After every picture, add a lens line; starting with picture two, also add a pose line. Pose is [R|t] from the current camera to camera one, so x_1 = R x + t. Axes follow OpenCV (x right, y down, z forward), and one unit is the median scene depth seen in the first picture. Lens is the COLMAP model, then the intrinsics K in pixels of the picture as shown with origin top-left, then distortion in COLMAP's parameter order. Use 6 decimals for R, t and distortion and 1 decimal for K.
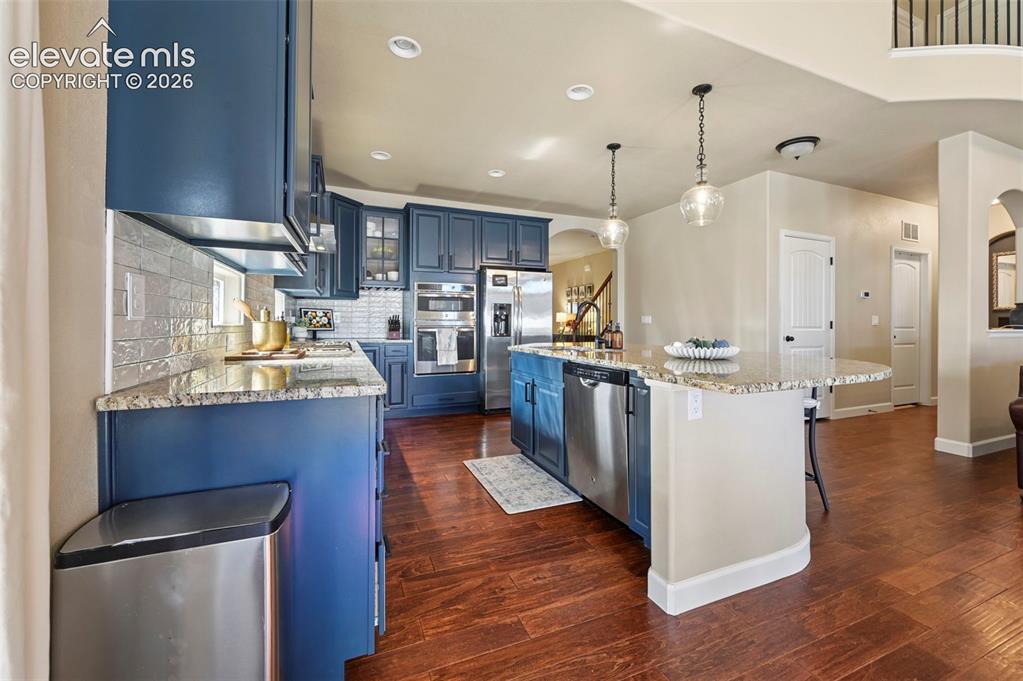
lens RADIAL K [[417.4, 0, 525.9], [0, 417.4, 319.4], [0, 0, 1]] dist [0.000045, -0.000002]
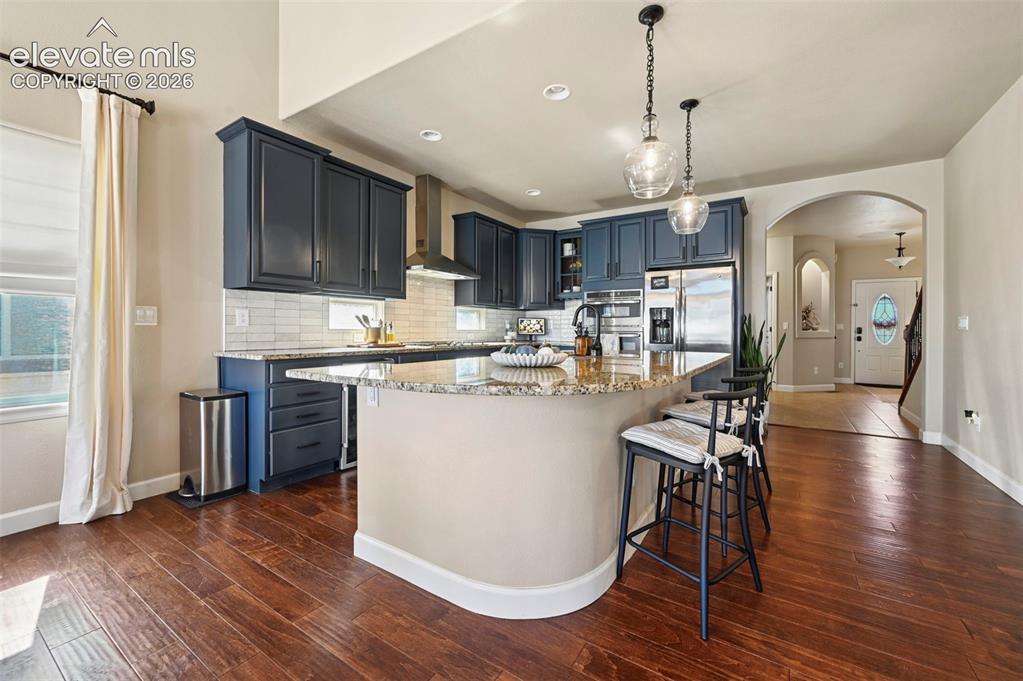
lens RADIAL K [[416.2, 0, 513.6], [0, 416.2, 331.4], [0, 0, 1]] dist [-0.000532, -0.000176]
pose [[0.553340, 0.003197, -0.832949, 0.542140], [0.006034, 0.999951, 0.007846, 0.005373], [0.832933, -0.009367, 0.553294, 0.227555]]
